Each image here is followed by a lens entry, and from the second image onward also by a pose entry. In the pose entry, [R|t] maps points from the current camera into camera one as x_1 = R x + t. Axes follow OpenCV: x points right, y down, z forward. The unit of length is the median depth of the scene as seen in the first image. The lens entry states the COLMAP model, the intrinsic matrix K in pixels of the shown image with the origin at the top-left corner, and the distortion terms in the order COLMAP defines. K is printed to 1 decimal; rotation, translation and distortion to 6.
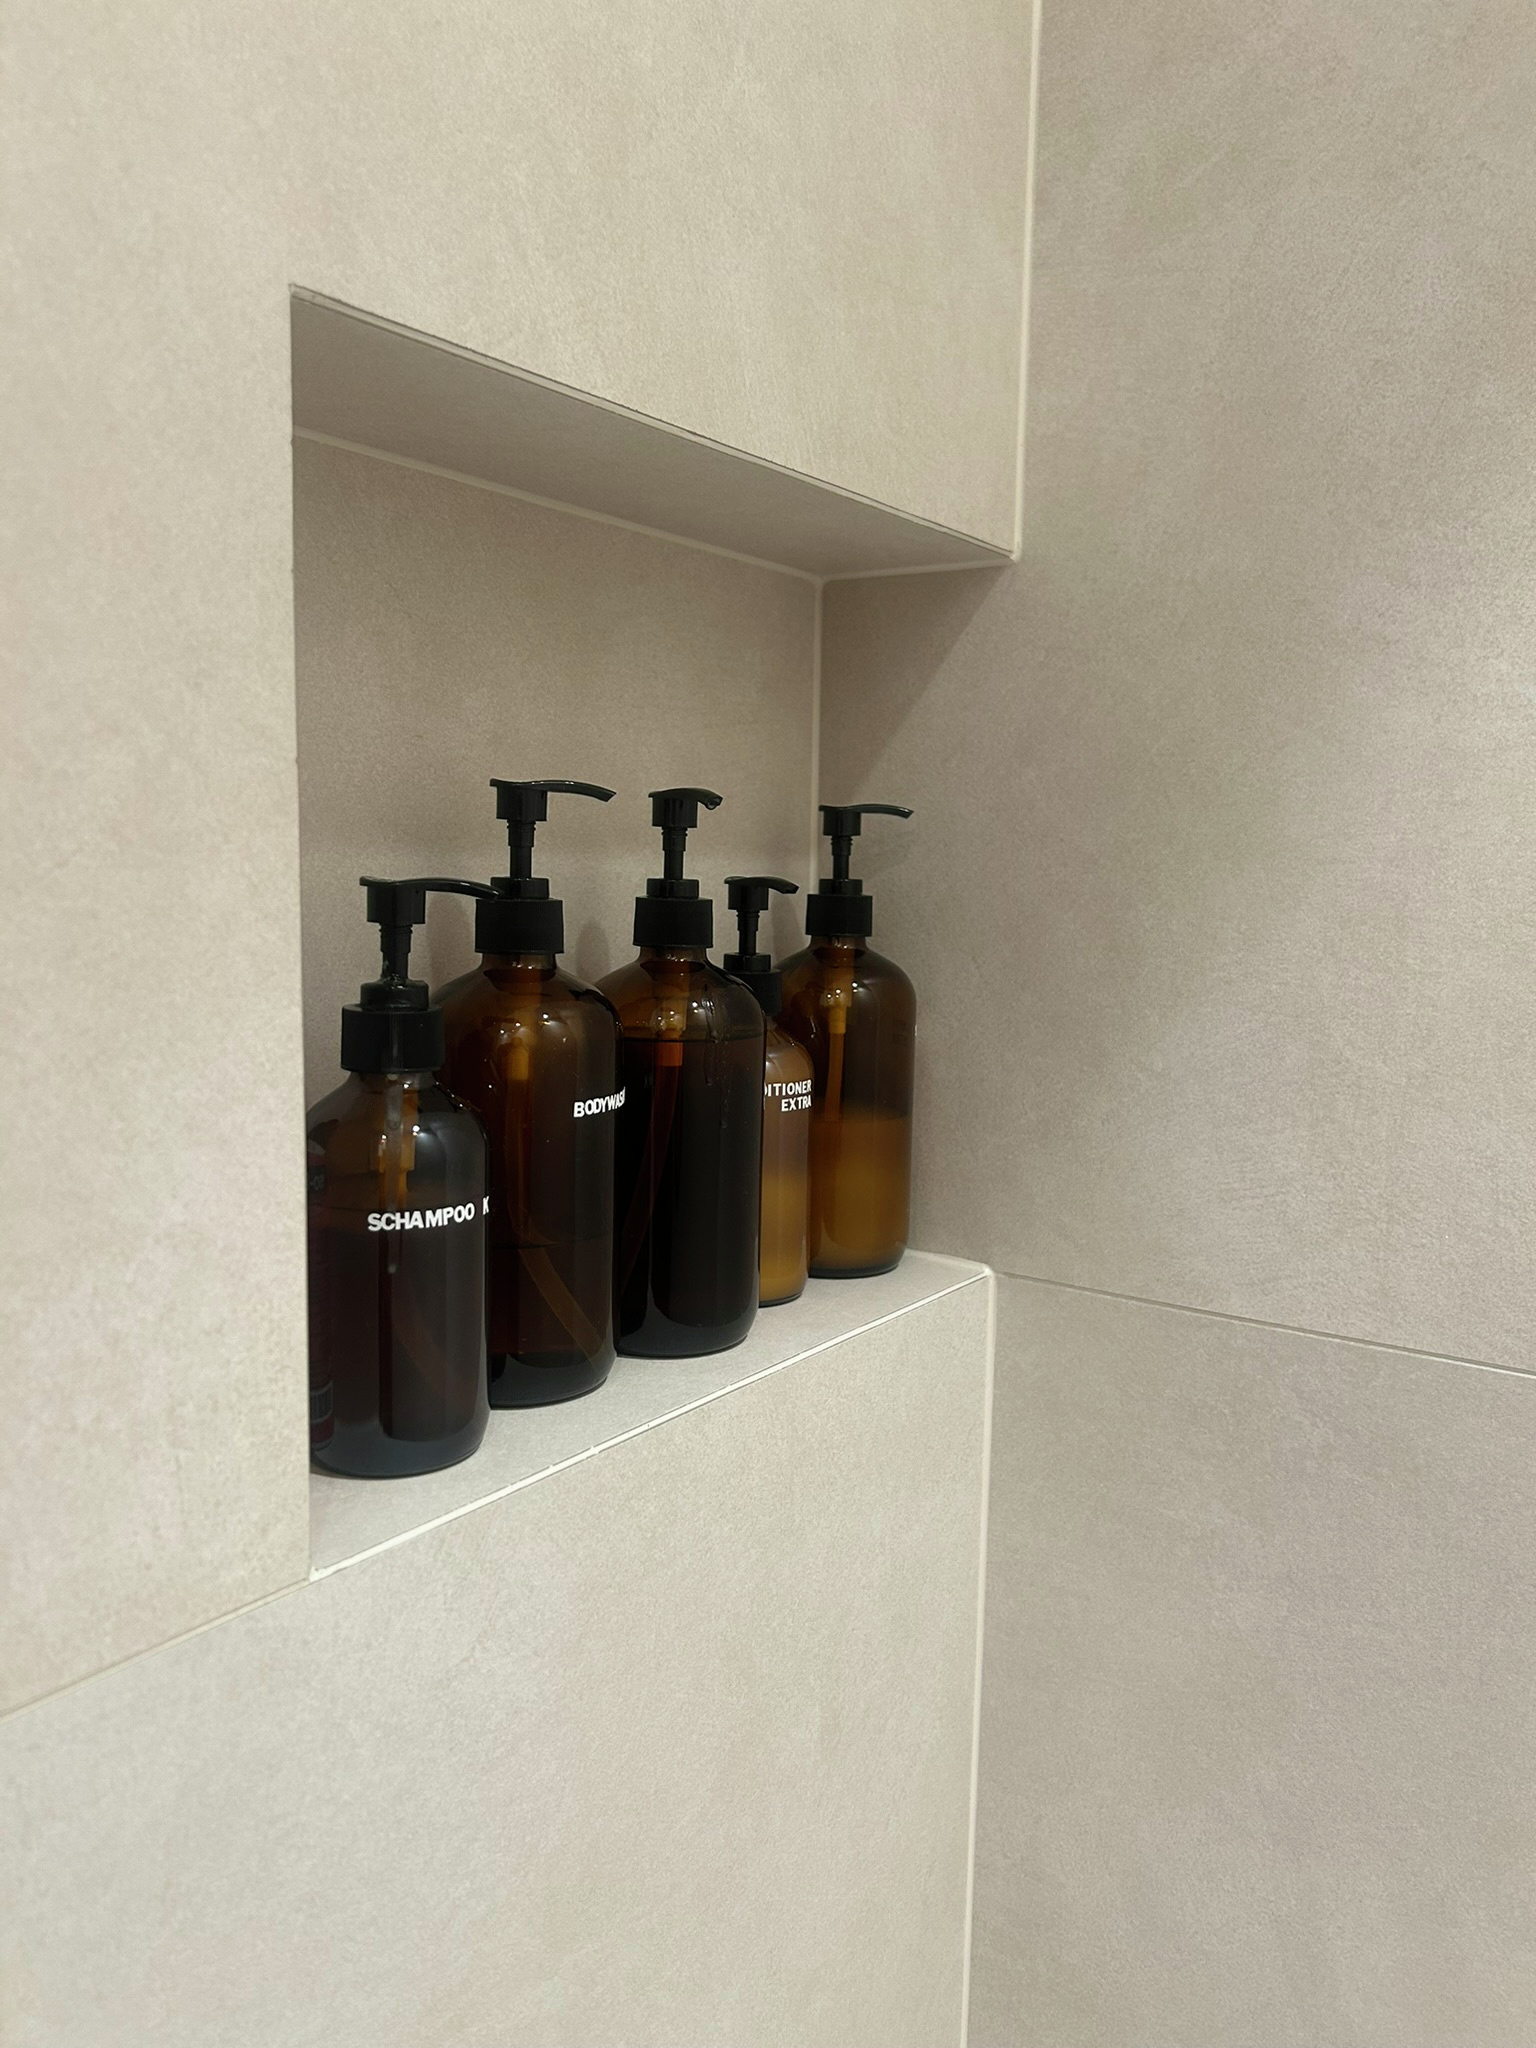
lens RADIAL K [[1527.3, 0, 767.1], [0, 1527.3, 1052.0], [0, 0, 1]] dist [0.086489, -0.116199]
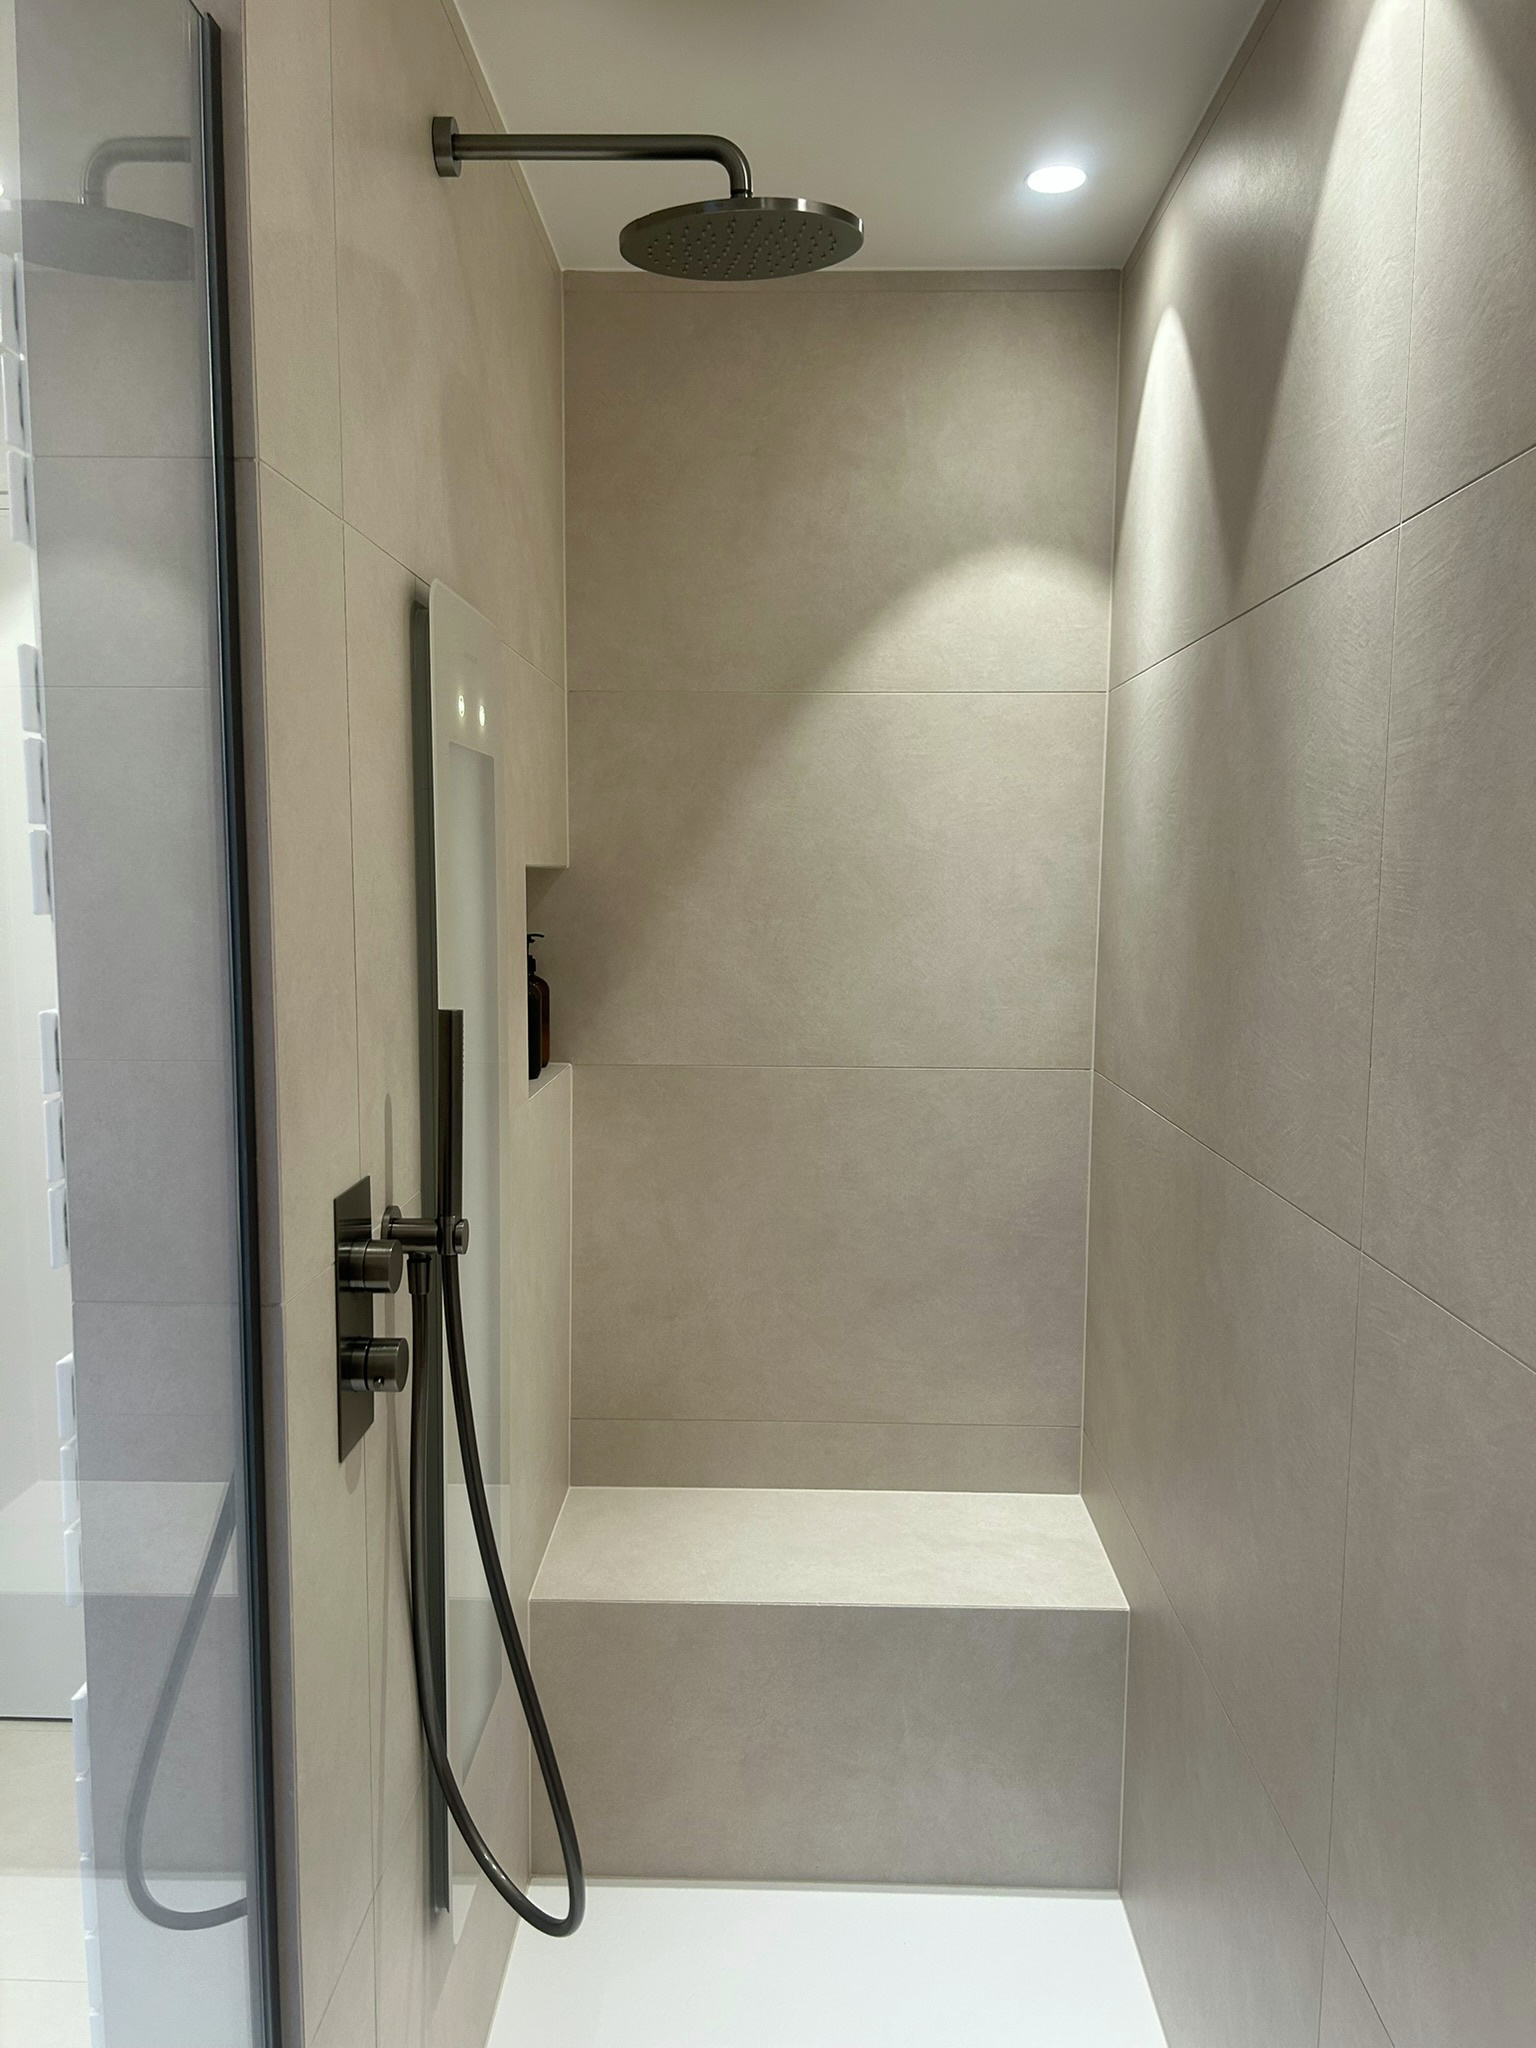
lens RADIAL K [[1527.3, 0, 767.1], [0, 1527.3, 1052.0], [0, 0, 1]] dist [0.086489, -0.116199]
pose [[0.821201, -0.072663, 0.565994, -1.547550], [0.069403, 0.997214, 0.027328, 0.053616], [-0.566403, 0.016840, 0.823956, -2.266072]]
